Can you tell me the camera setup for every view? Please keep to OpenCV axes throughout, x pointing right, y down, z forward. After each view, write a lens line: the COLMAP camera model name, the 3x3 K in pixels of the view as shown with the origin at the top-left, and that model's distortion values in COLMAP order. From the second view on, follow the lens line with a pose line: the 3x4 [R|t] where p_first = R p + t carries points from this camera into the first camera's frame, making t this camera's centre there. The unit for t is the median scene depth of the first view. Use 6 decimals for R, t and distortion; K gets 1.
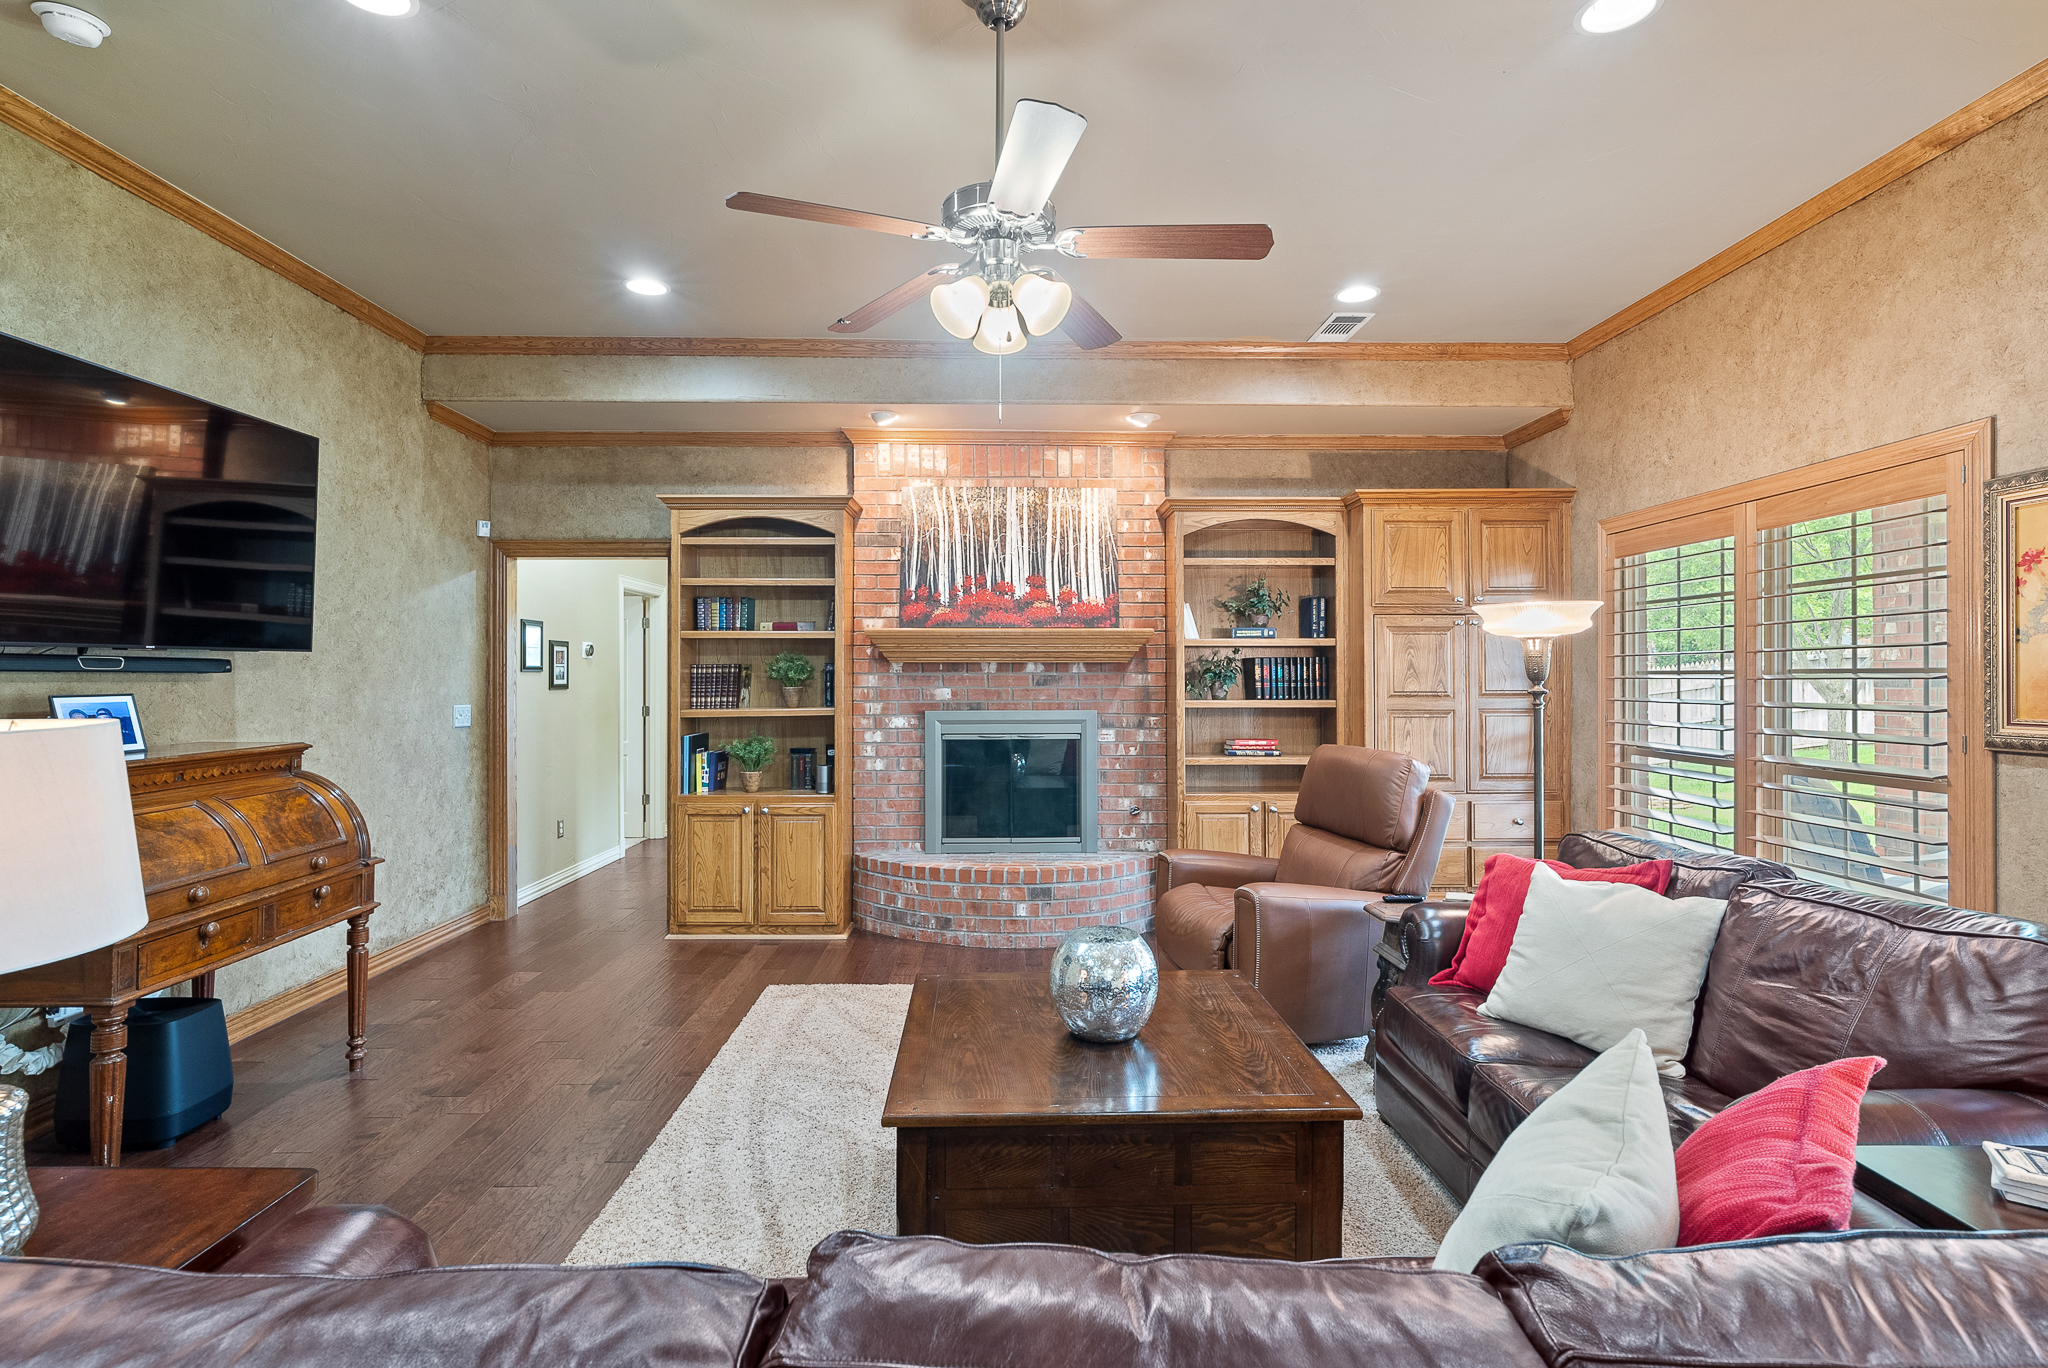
lens RADIAL K [[982.9, 0, 1017.8], [0, 982.9, 668.1], [0, 0, 1]] dist [-0.017197, 0.008366]
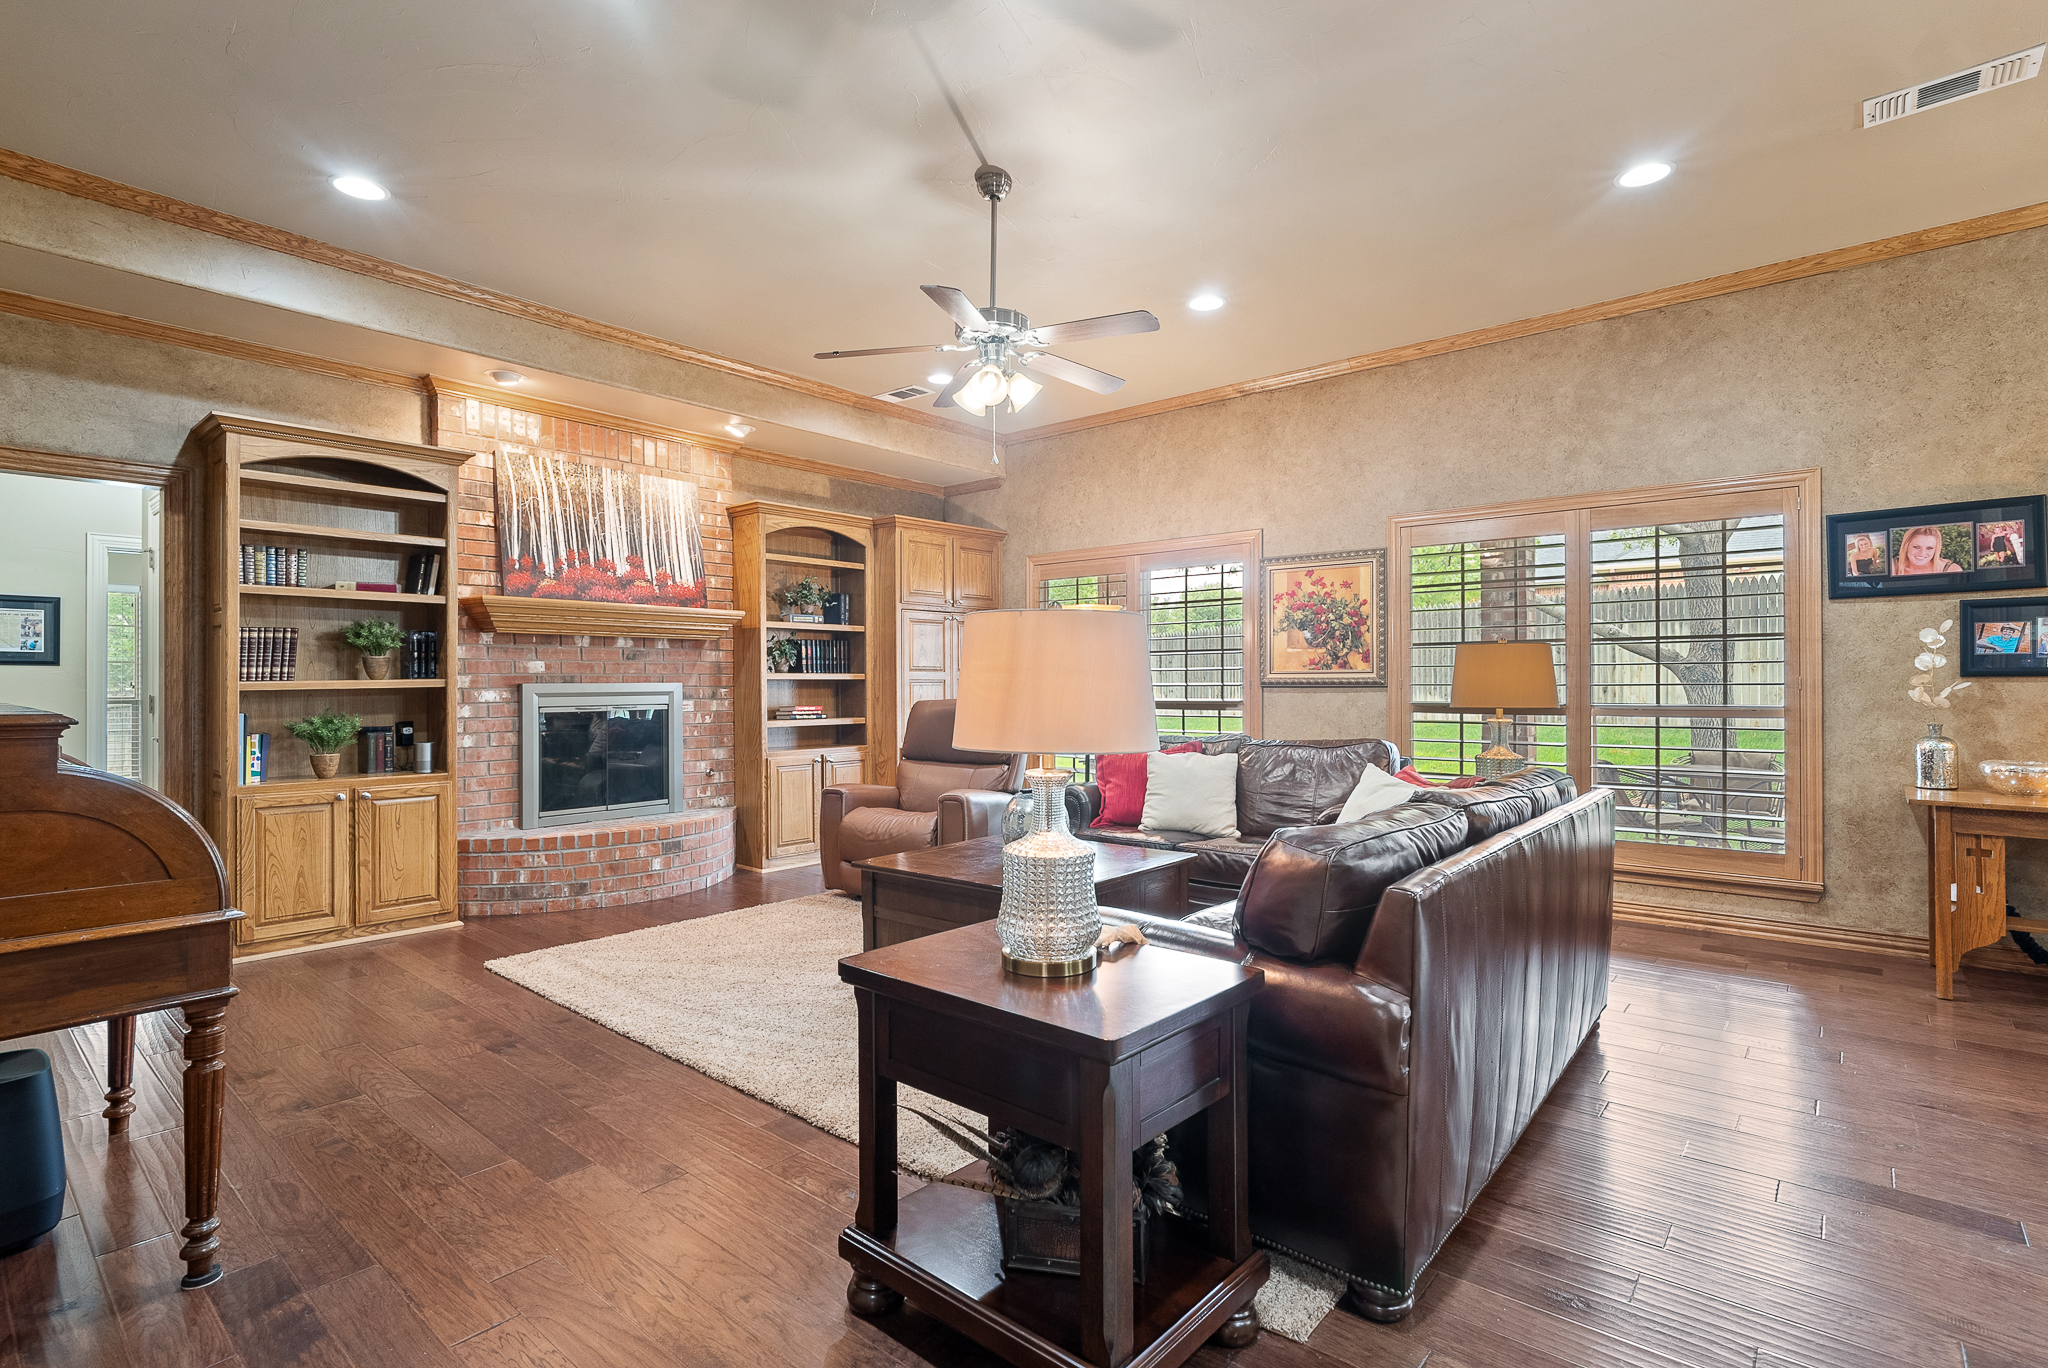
lens RADIAL K [[982.9, 0, 1024.0], [0, 982.9, 681.0], [0, 0, 1]] dist [-0.017197, 0.008366]
pose [[0.666119, -0.000350, 0.745846, -0.514936], [-0.004998, 0.999975, 0.004933, 0.035530], [-0.745829, -0.007014, 0.666100, -0.021530]]
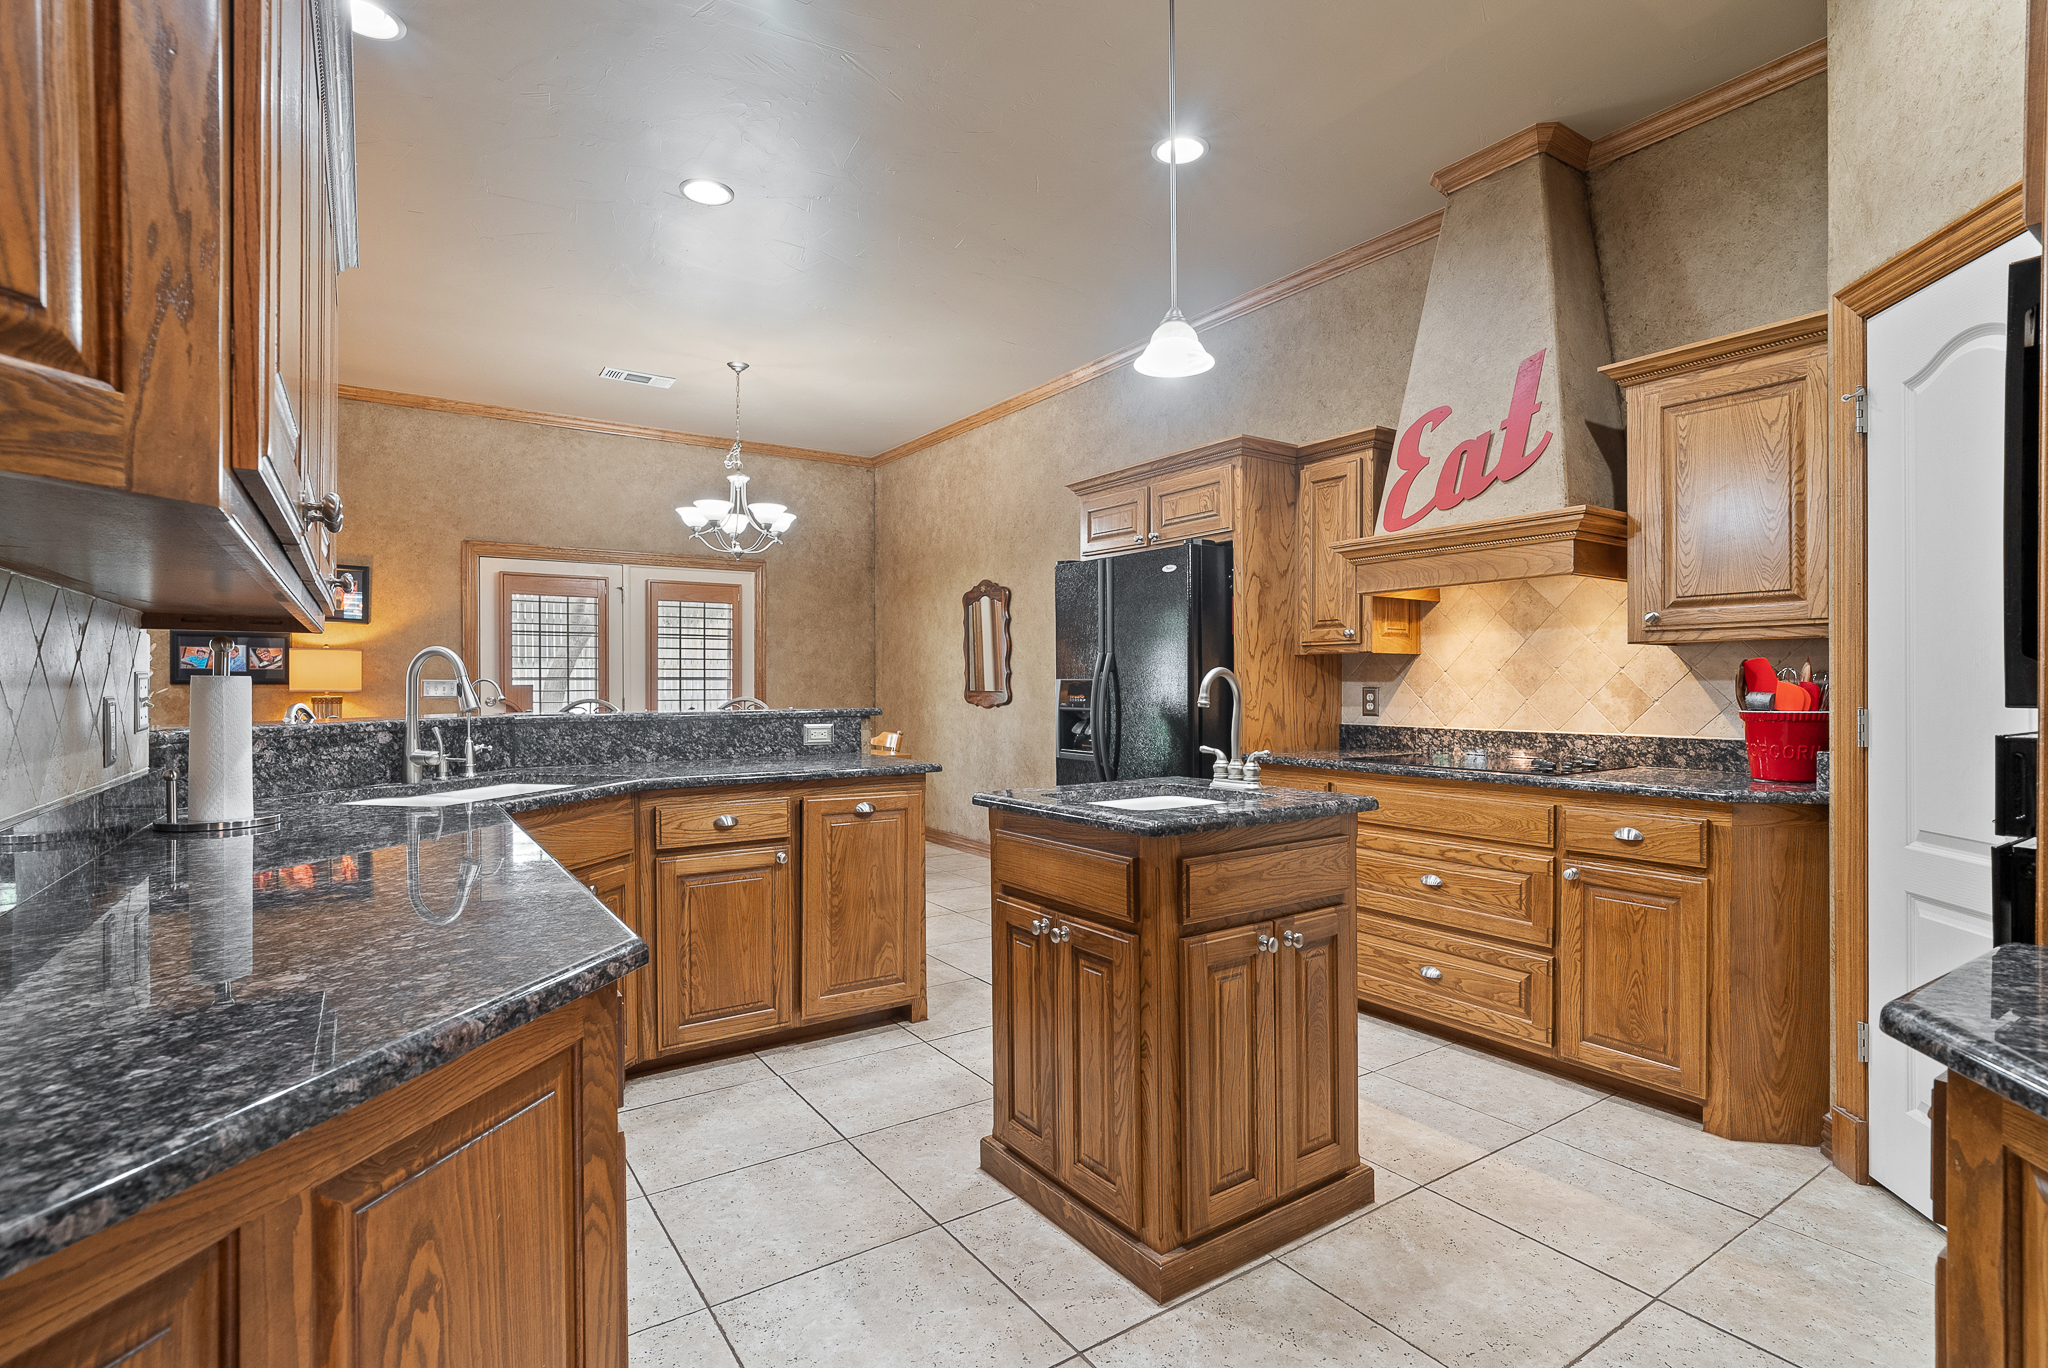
lens RADIAL K [[982.9, 0, 1026.4], [0, 982.9, 686.8], [0, 0, 1]] dist [-0.017197, 0.008366]
pose [[-0.554563, -0.000304, 0.832141, -0.875074], [-0.008090, 0.999955, -0.005026, 0.032953], [-0.832102, -0.009520, -0.554541, -0.253059]]
